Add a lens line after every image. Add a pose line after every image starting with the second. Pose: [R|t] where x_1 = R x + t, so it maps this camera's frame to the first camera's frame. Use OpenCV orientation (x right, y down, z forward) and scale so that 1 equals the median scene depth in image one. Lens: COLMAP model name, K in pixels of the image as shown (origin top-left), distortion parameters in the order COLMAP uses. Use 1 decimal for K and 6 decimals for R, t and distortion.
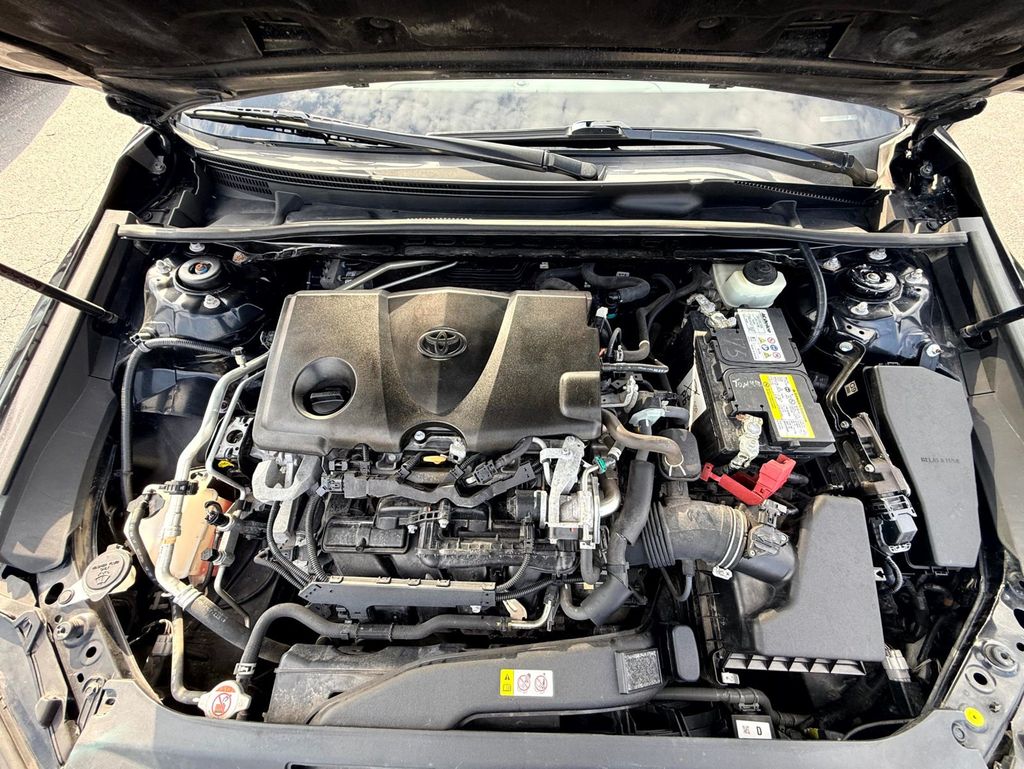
lens RADIAL K [[411.8, 0, 512.0], [0, 411.8, 384.5], [0, 0, 1]] dist [0.000353, 0.000065]
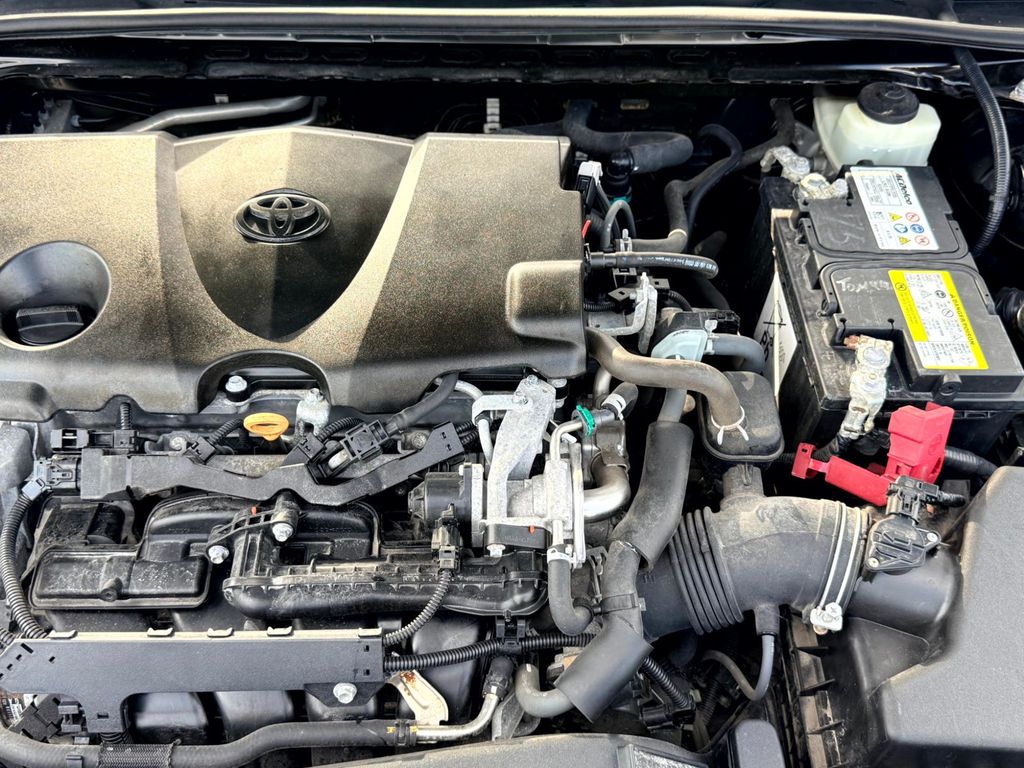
lens RADIAL K [[1025.9, 0, 512.0], [0, 1025.9, 384.0], [0, 0, 1]] dist [0.177504, -0.425992]
pose [[0.998339, -0.016520, 0.055193, 0.047048], [0.024929, 0.987548, -0.155329, 0.338048], [-0.051940, 0.156447, 0.986320, -0.290062]]
